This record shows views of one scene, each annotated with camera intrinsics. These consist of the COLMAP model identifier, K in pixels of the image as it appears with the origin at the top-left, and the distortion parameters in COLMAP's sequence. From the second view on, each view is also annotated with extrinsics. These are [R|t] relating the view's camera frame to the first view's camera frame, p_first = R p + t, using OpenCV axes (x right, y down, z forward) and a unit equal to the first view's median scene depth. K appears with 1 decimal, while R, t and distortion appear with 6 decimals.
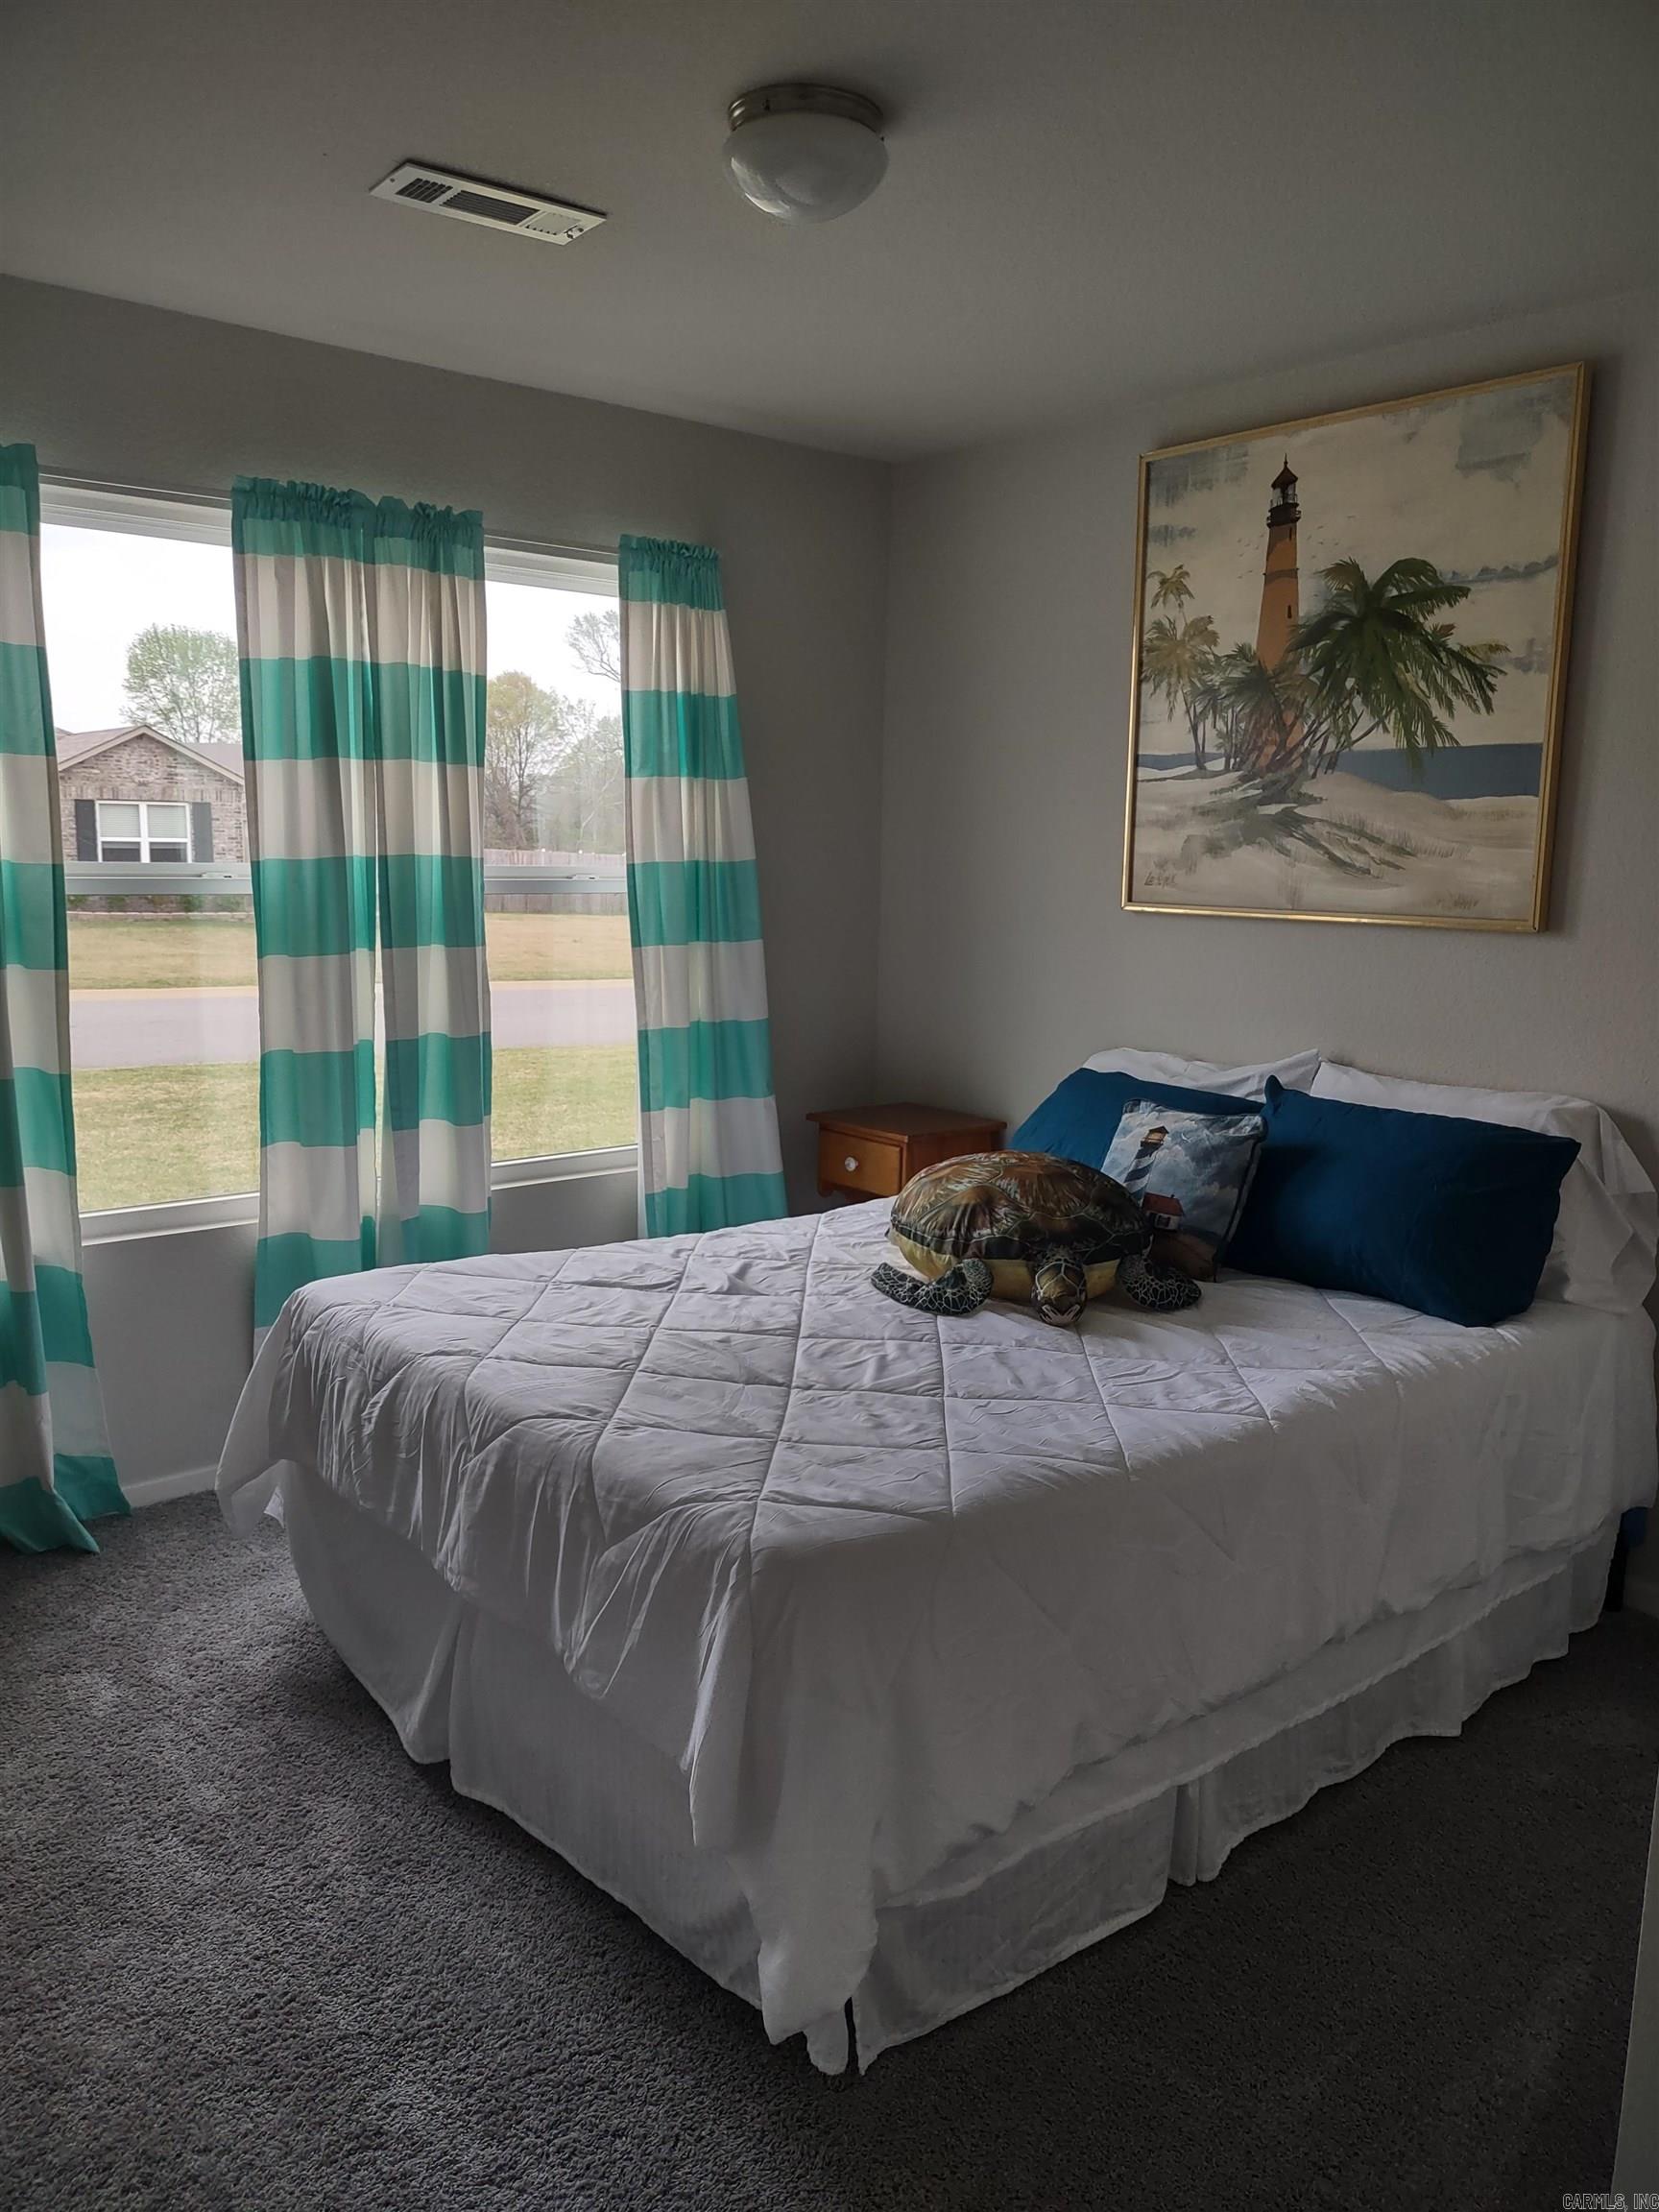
lens RADIAL K [[1682.0, 0, 847.4], [0, 1682.0, 1116.3], [0, 0, 1]] dist [0.085909, -0.113802]
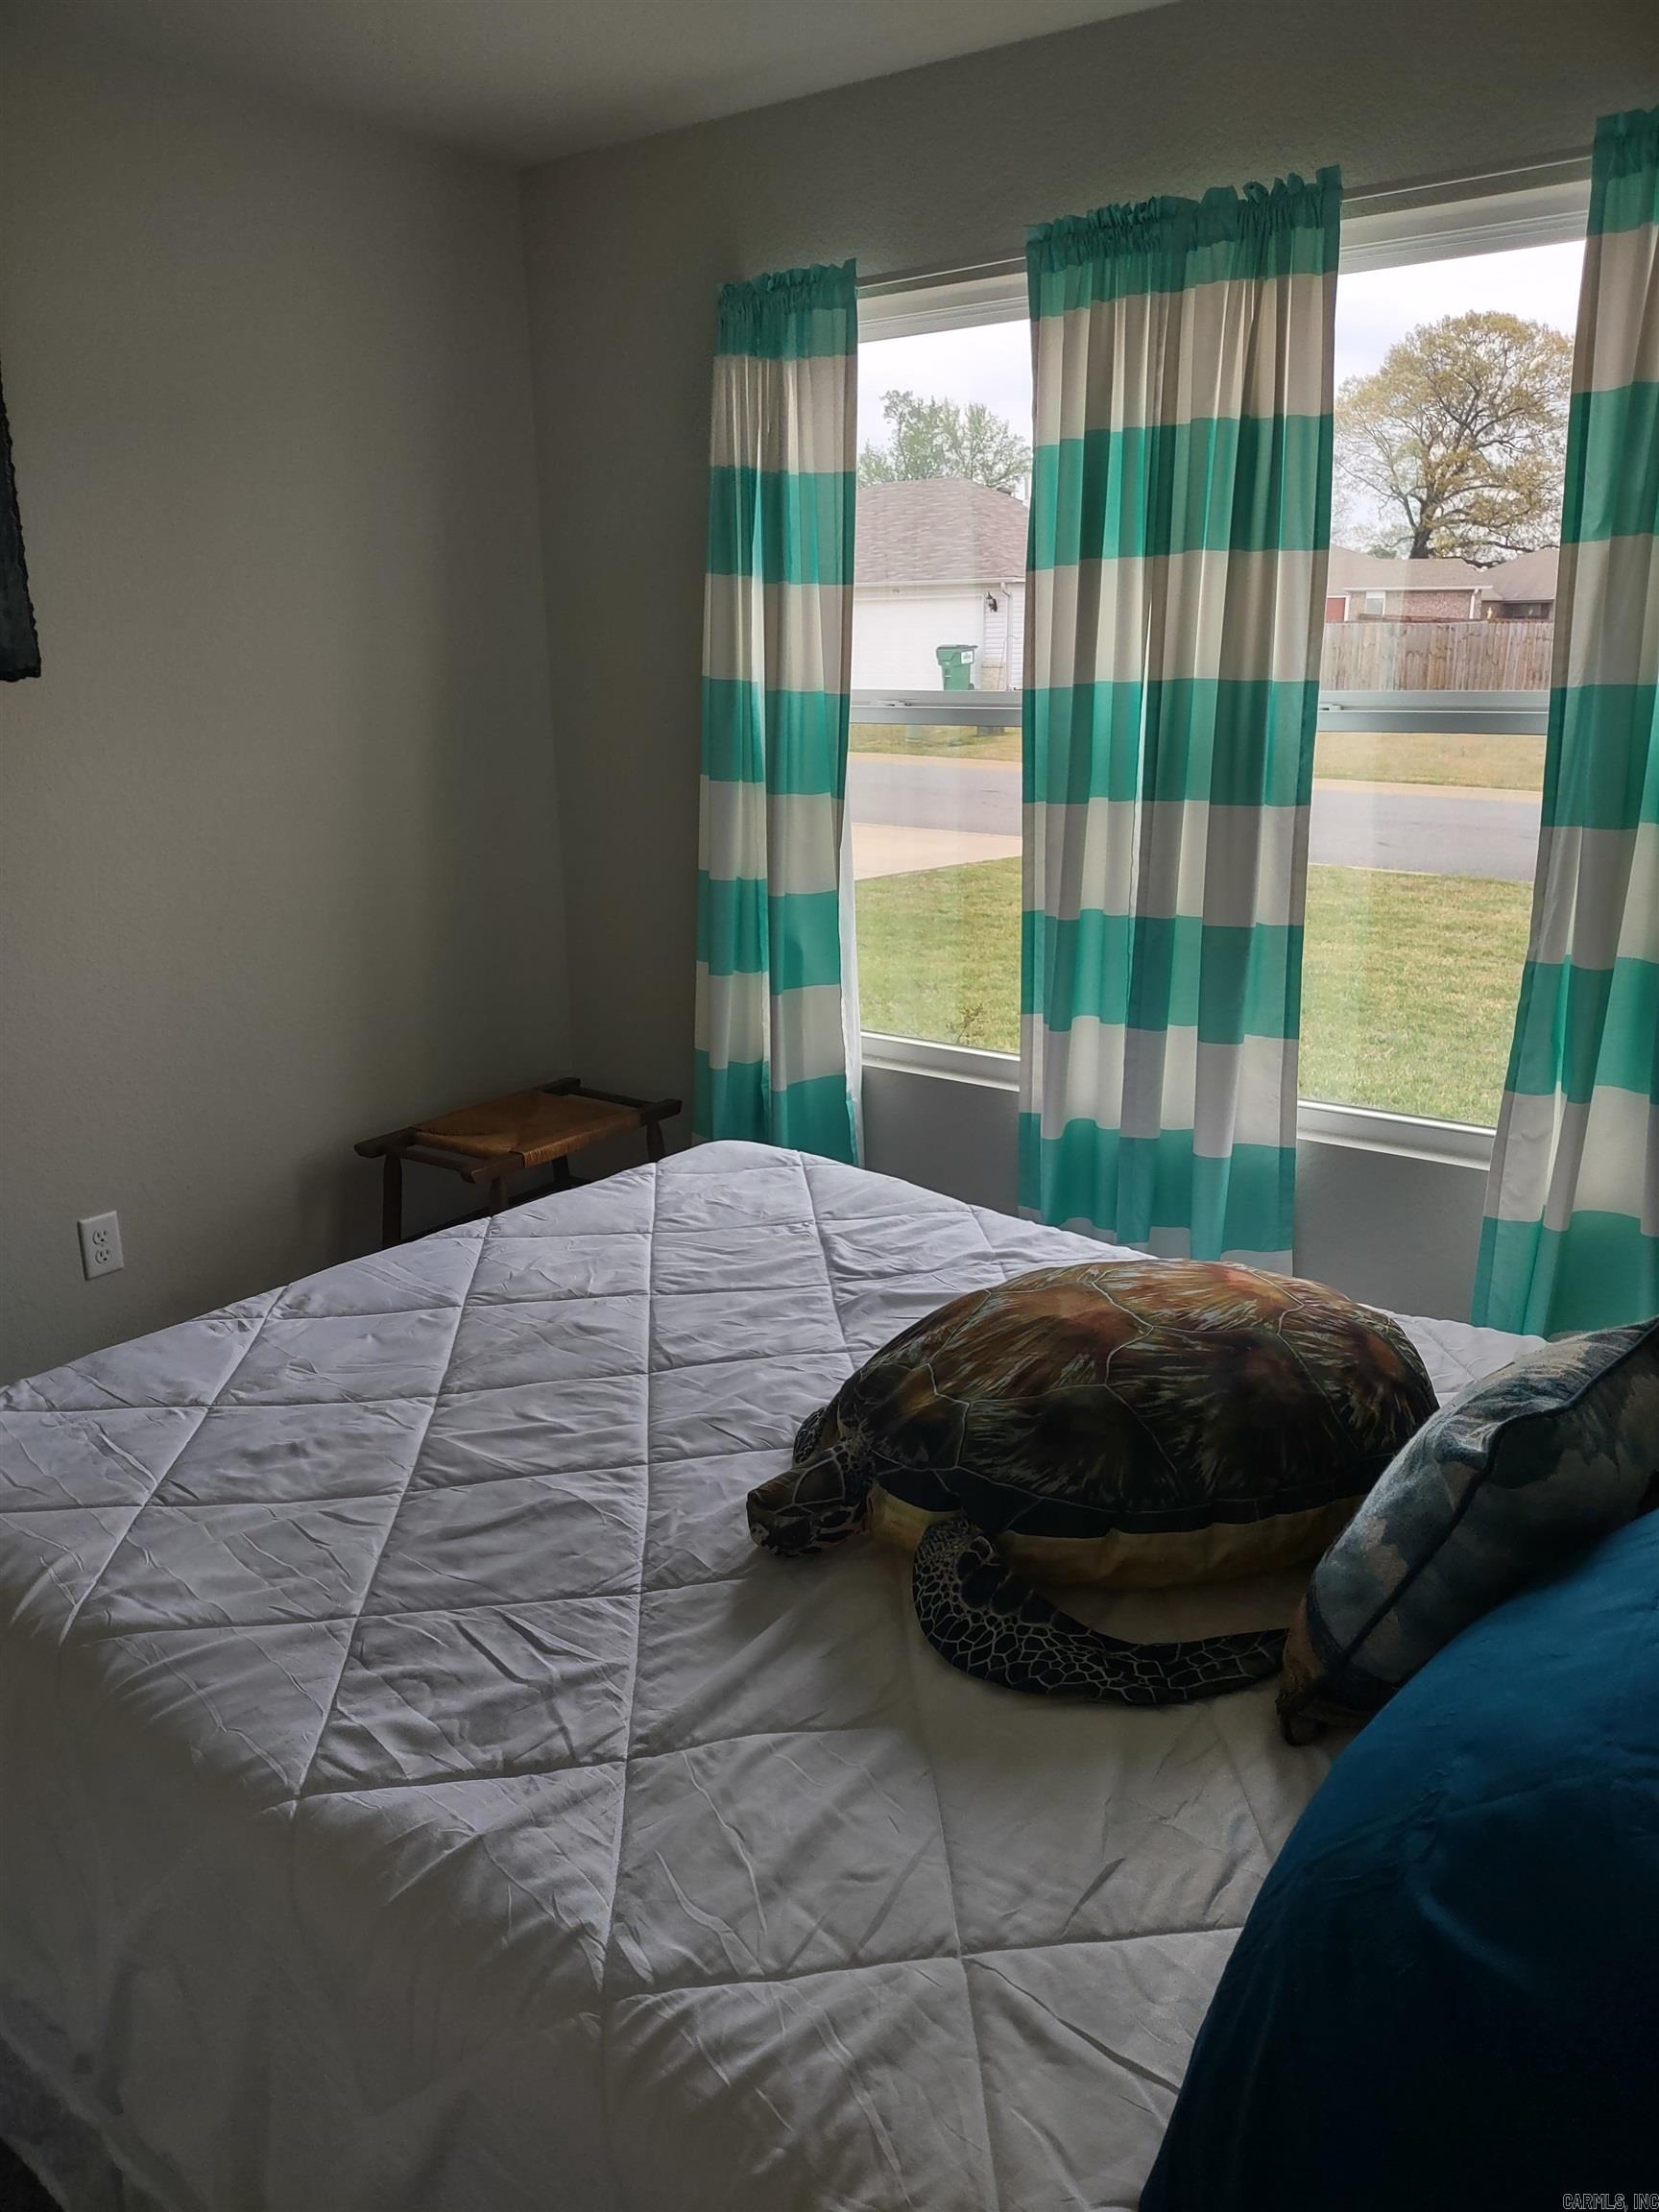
lens RADIAL K [[1682.0, 0, 847.4], [0, 1682.0, 1116.3], [0, 0, 1]] dist [0.085909, -0.113802]
pose [[0.192703, 0.263130, -0.945319, 0.528084], [-0.131609, 0.961602, 0.240834, -0.134303], [0.972391, 0.078003, 0.219934, 0.725766]]
